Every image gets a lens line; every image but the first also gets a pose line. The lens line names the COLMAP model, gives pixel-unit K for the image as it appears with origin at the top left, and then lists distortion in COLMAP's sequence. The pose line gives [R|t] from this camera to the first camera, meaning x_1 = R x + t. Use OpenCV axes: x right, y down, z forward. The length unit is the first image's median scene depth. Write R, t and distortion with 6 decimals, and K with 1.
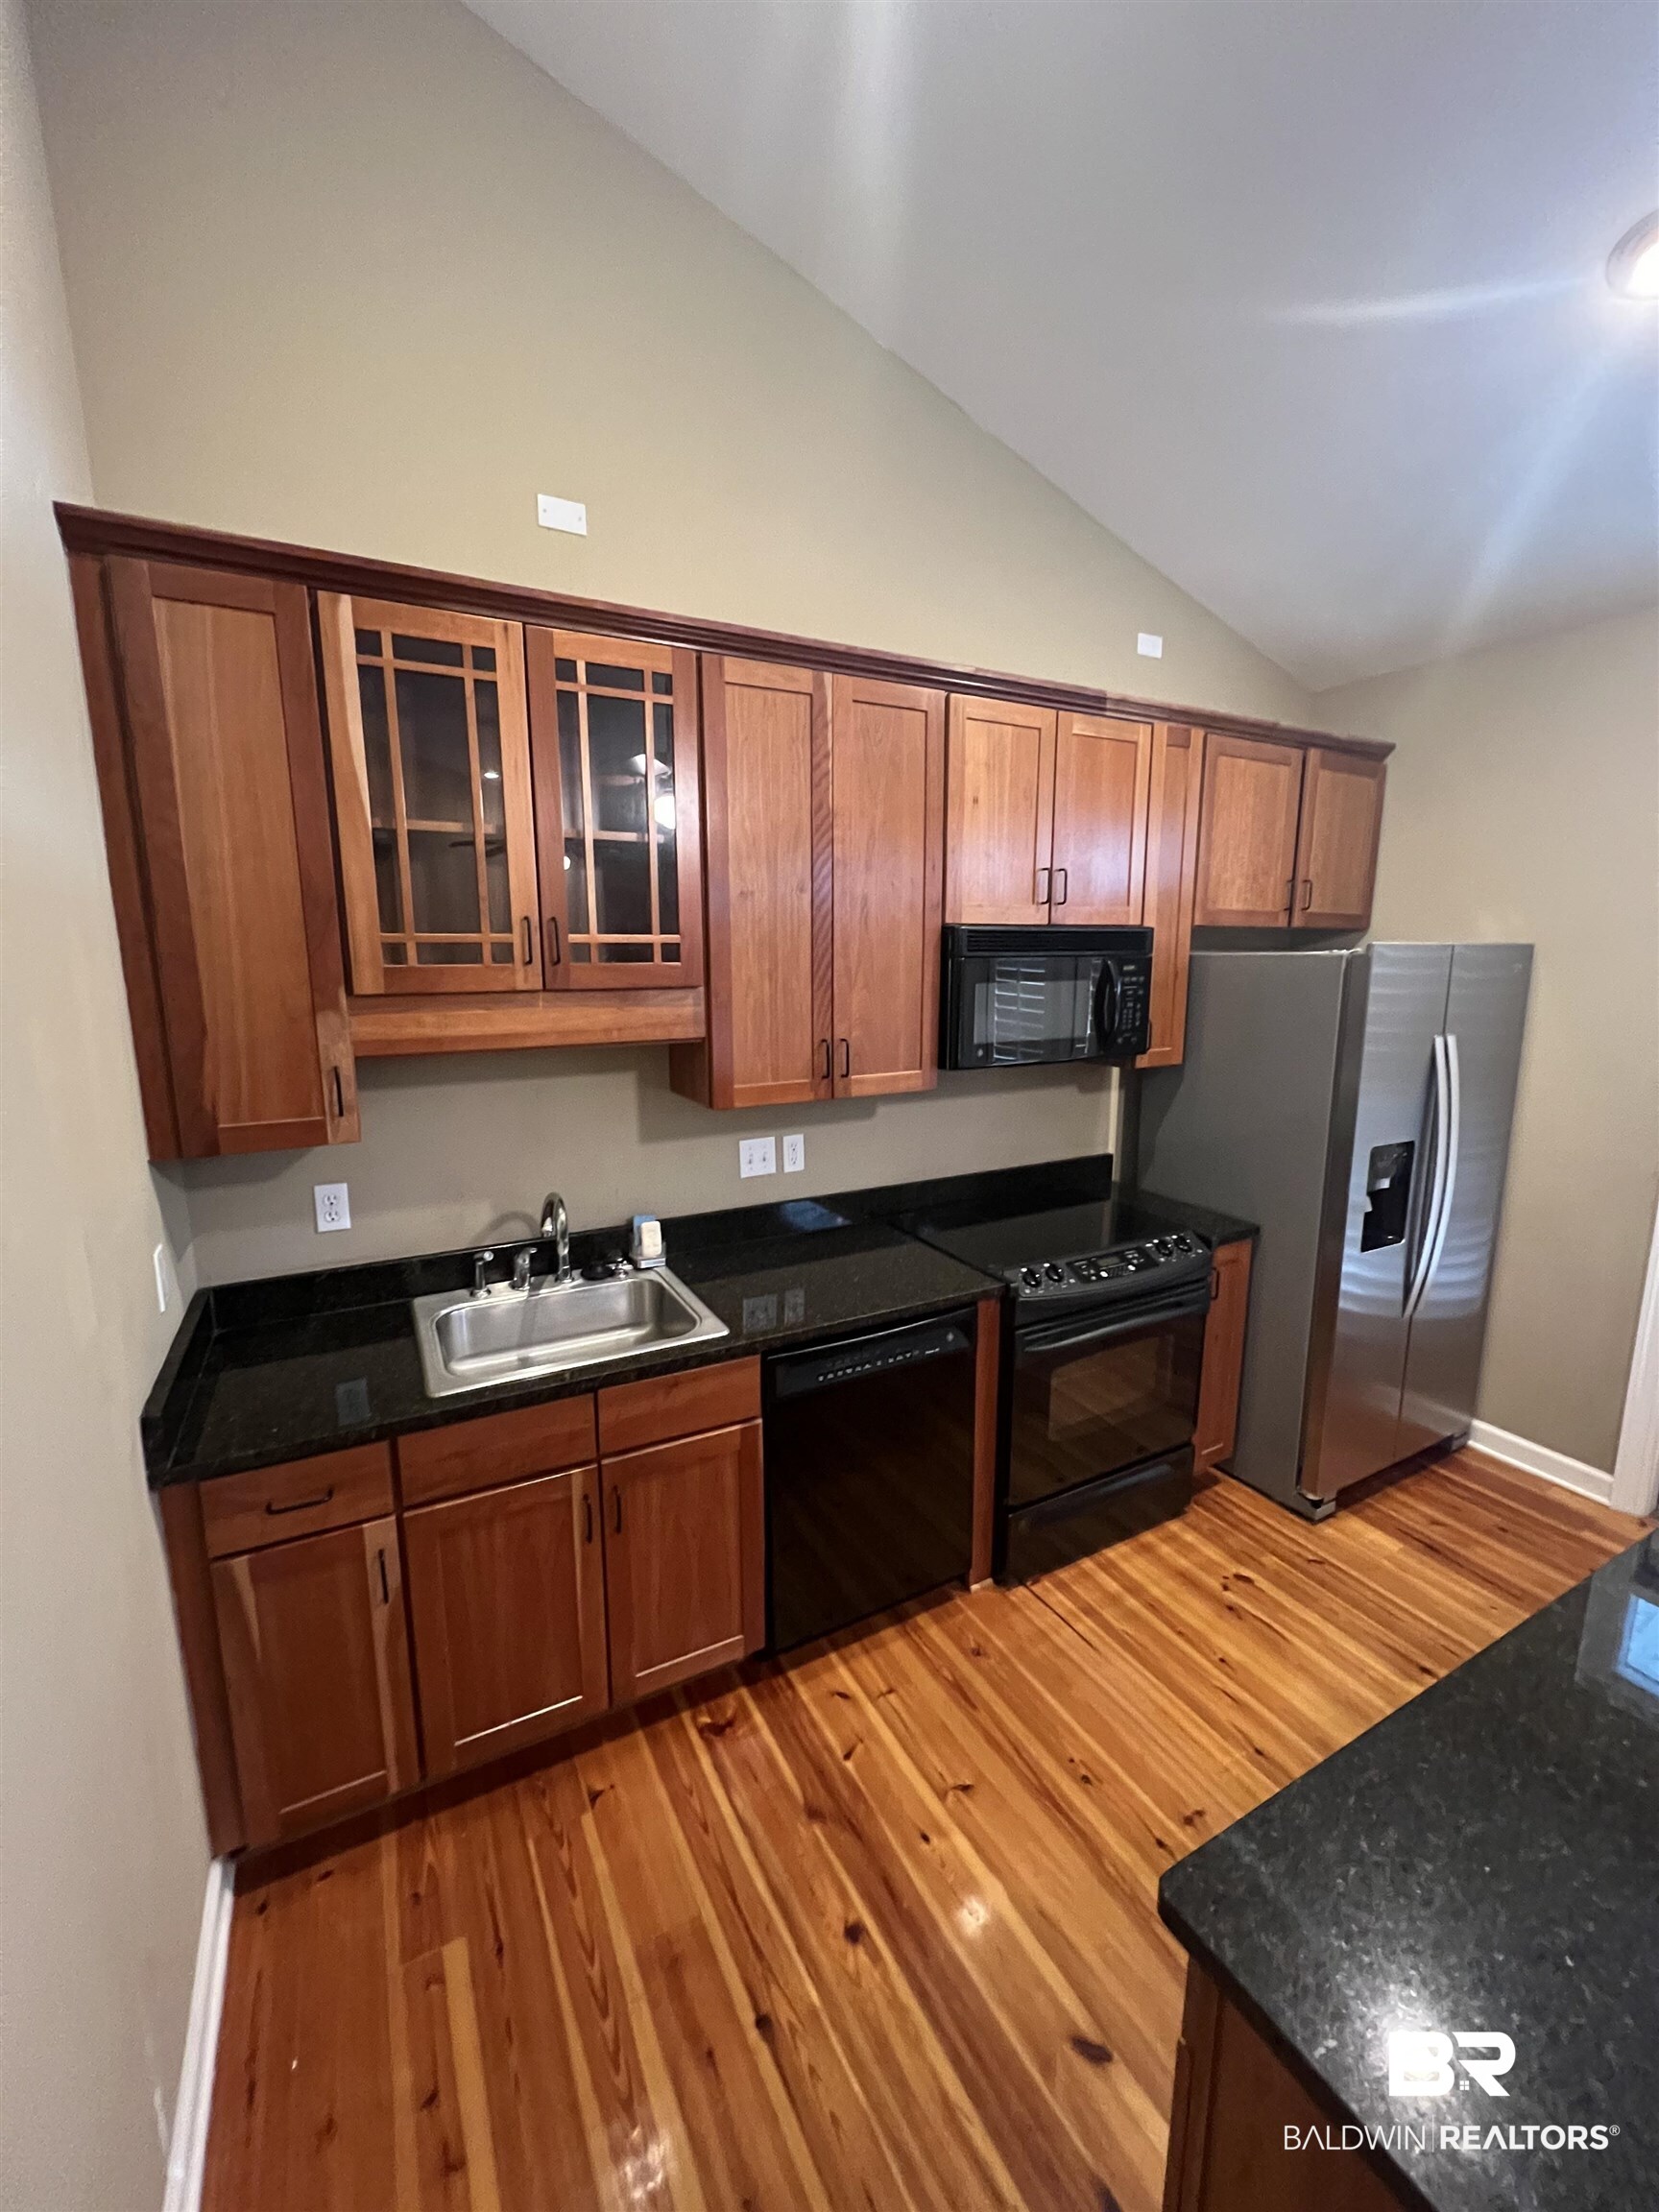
lens RADIAL K [[883.7, 0, 829.5], [0, 883.7, 1106.0], [0, 0, 1]] dist [0.000954, 0.000073]
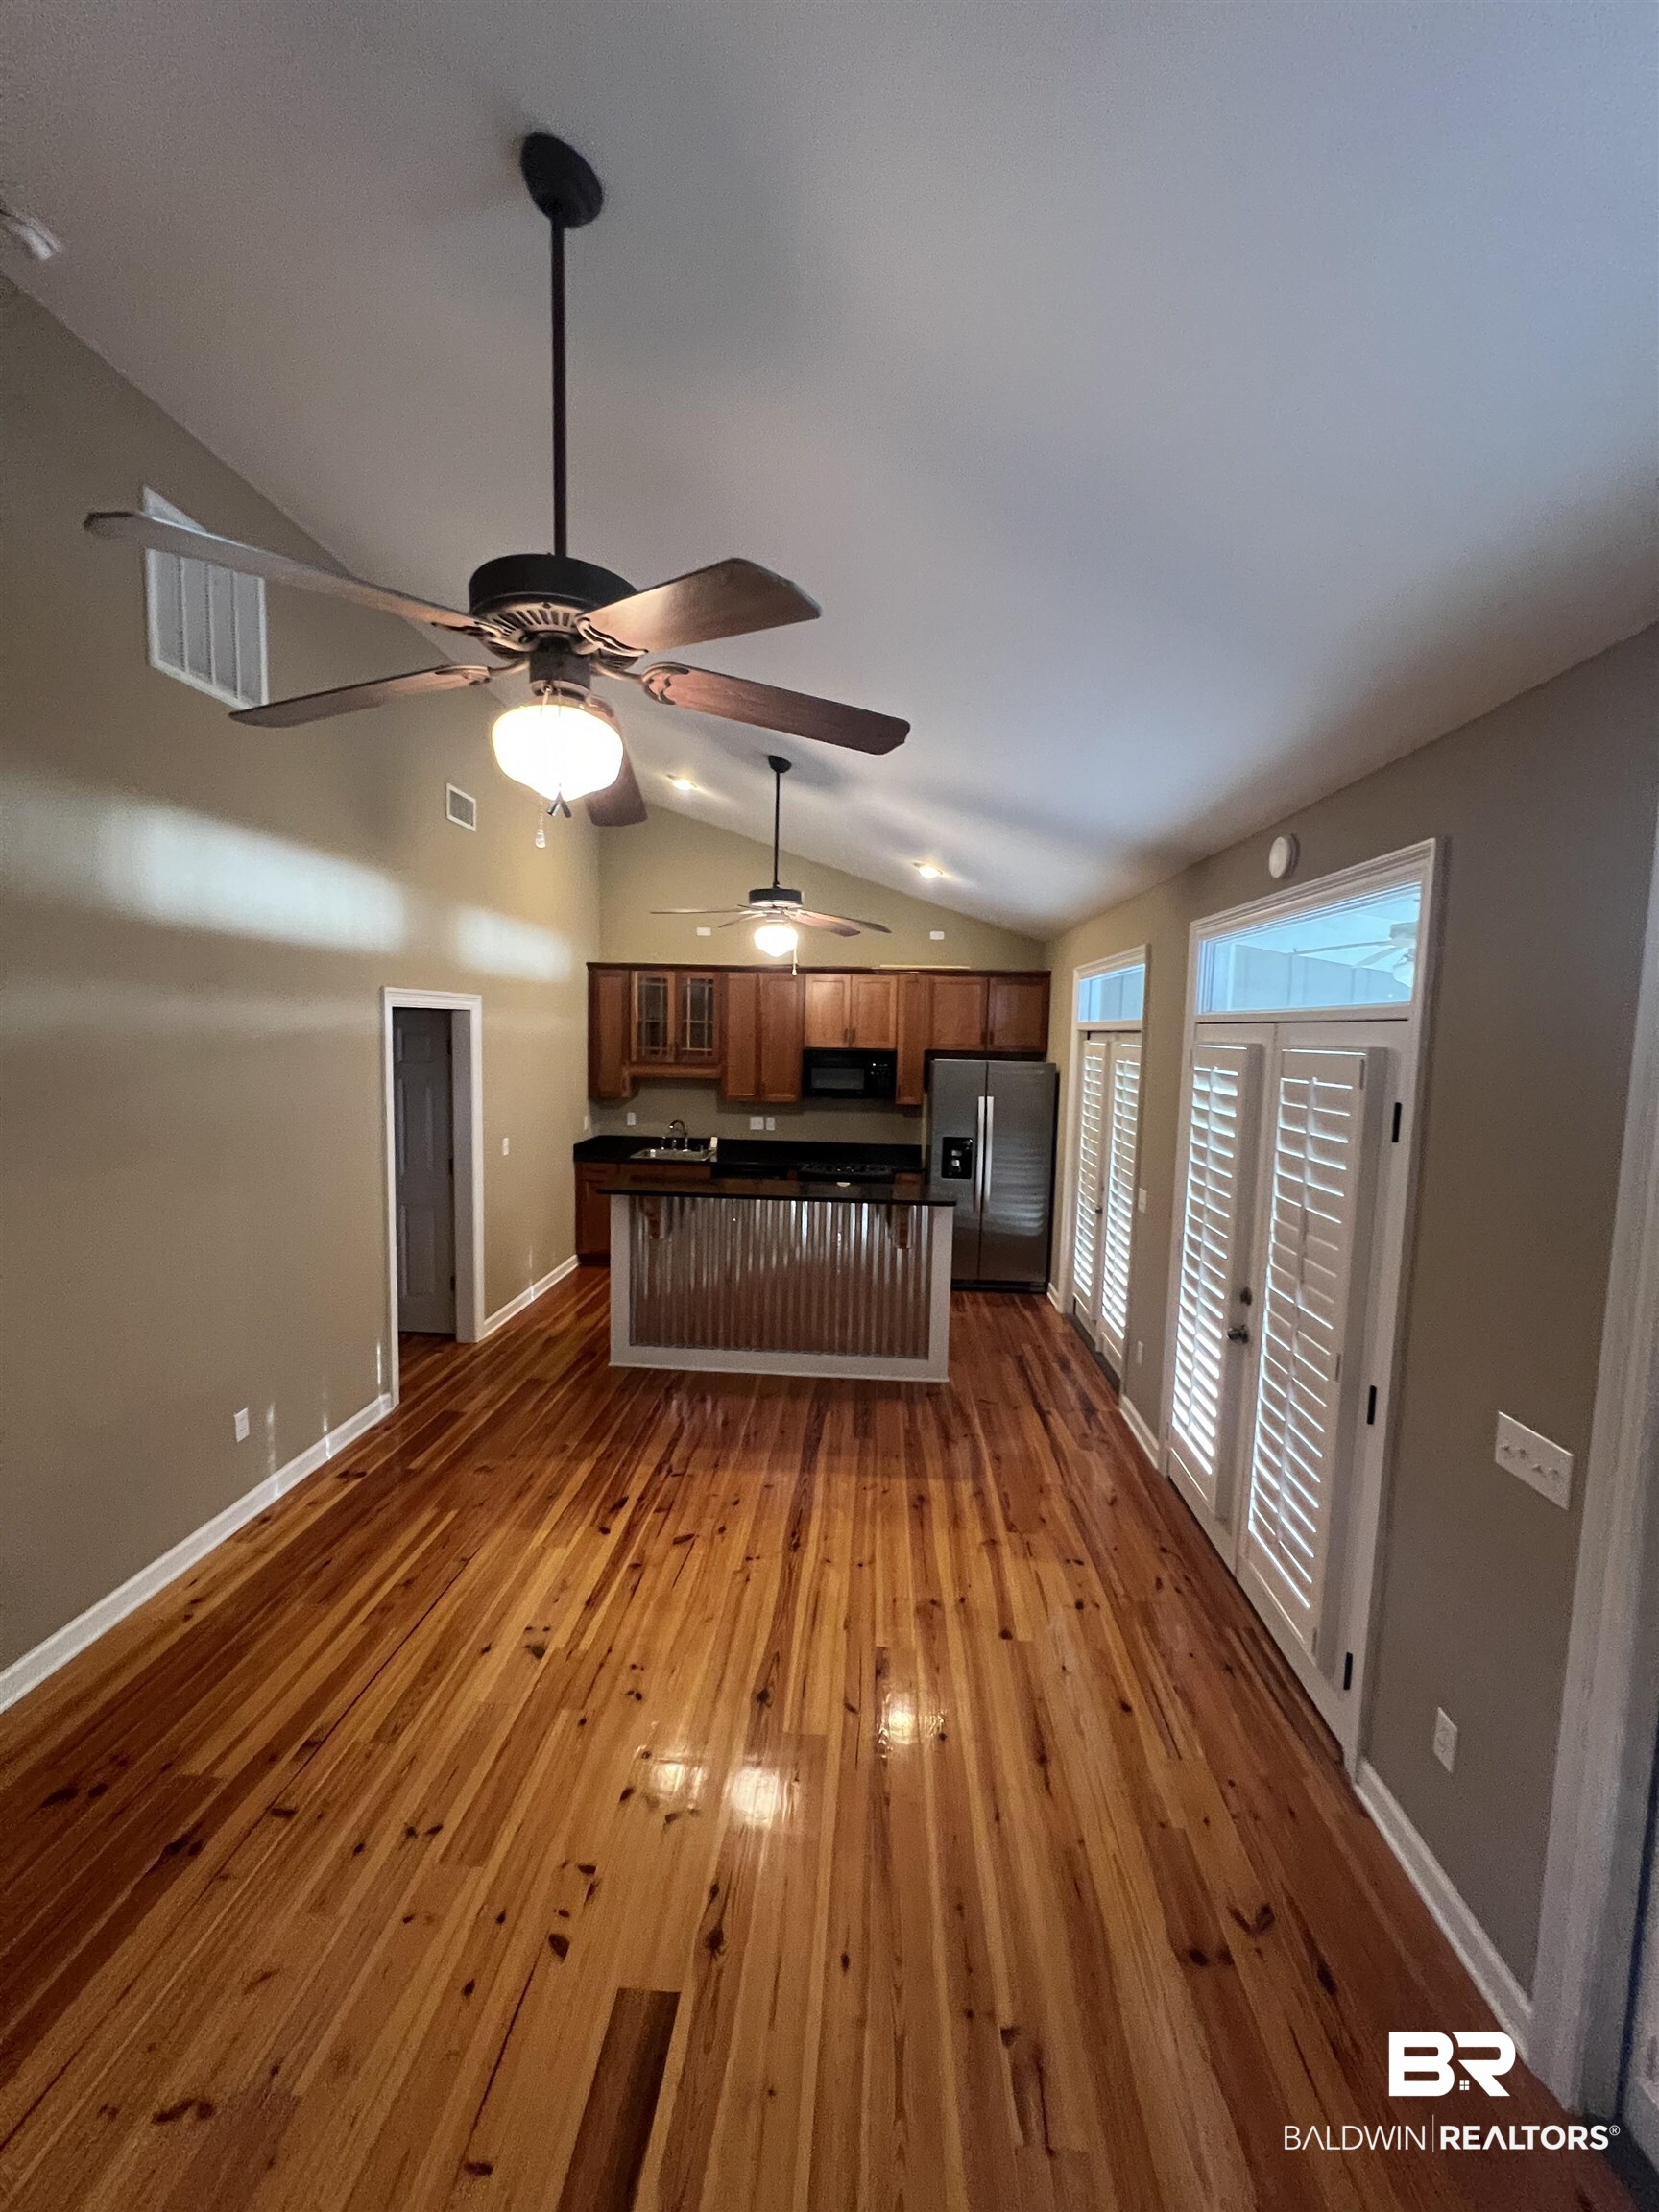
lens RADIAL K [[885.9, 0, 829.5], [0, 885.9, 1106.0], [0, 0, 1]] dist [0.001162, -0.000246]
pose [[0.849268, 0.069541, -0.523363, 1.944470], [-0.117306, 0.991364, -0.058628, 0.170369], [0.514766, 0.111185, 0.850091, -1.612009]]
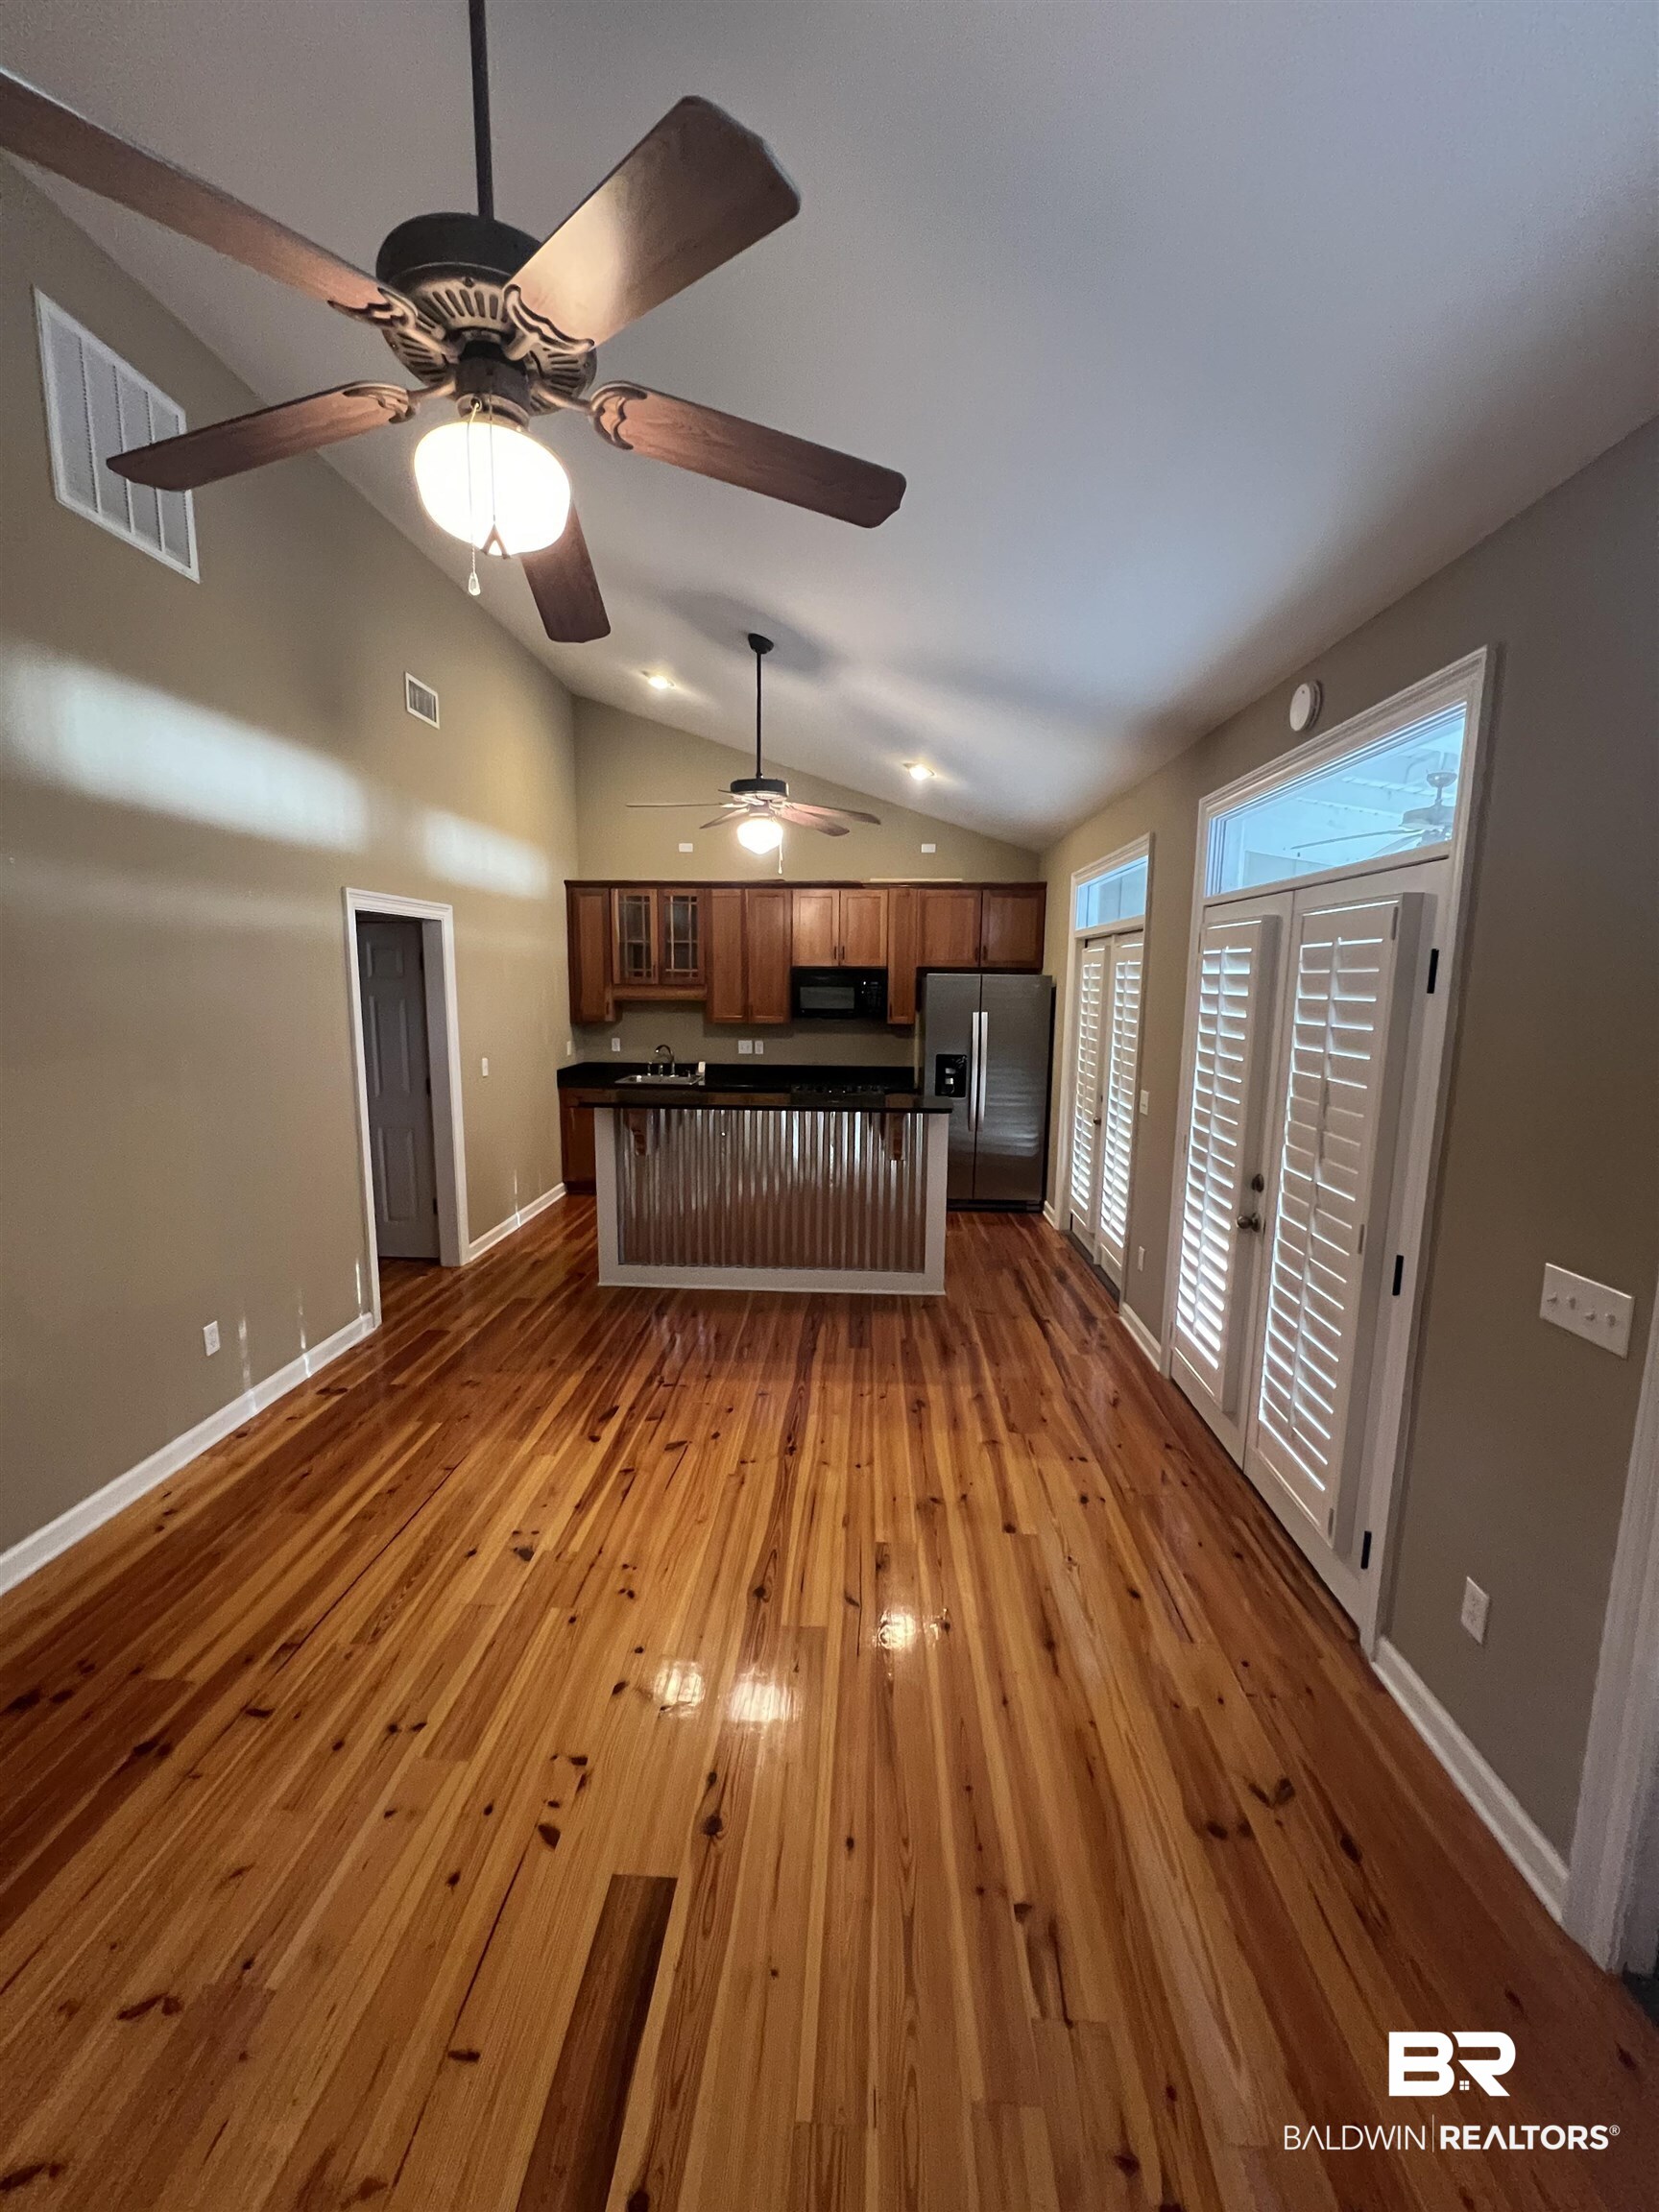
lens RADIAL K [[883.7, 0, 829.5], [0, 883.7, 1106.0], [0, 0, 1]] dist [0.000954, 0.000073]
pose [[0.856172, 0.085944, -0.509494, 1.906335], [-0.101995, 0.994778, -0.003592, 0.269613], [0.506525, 0.055042, 0.860467, -1.530046]]
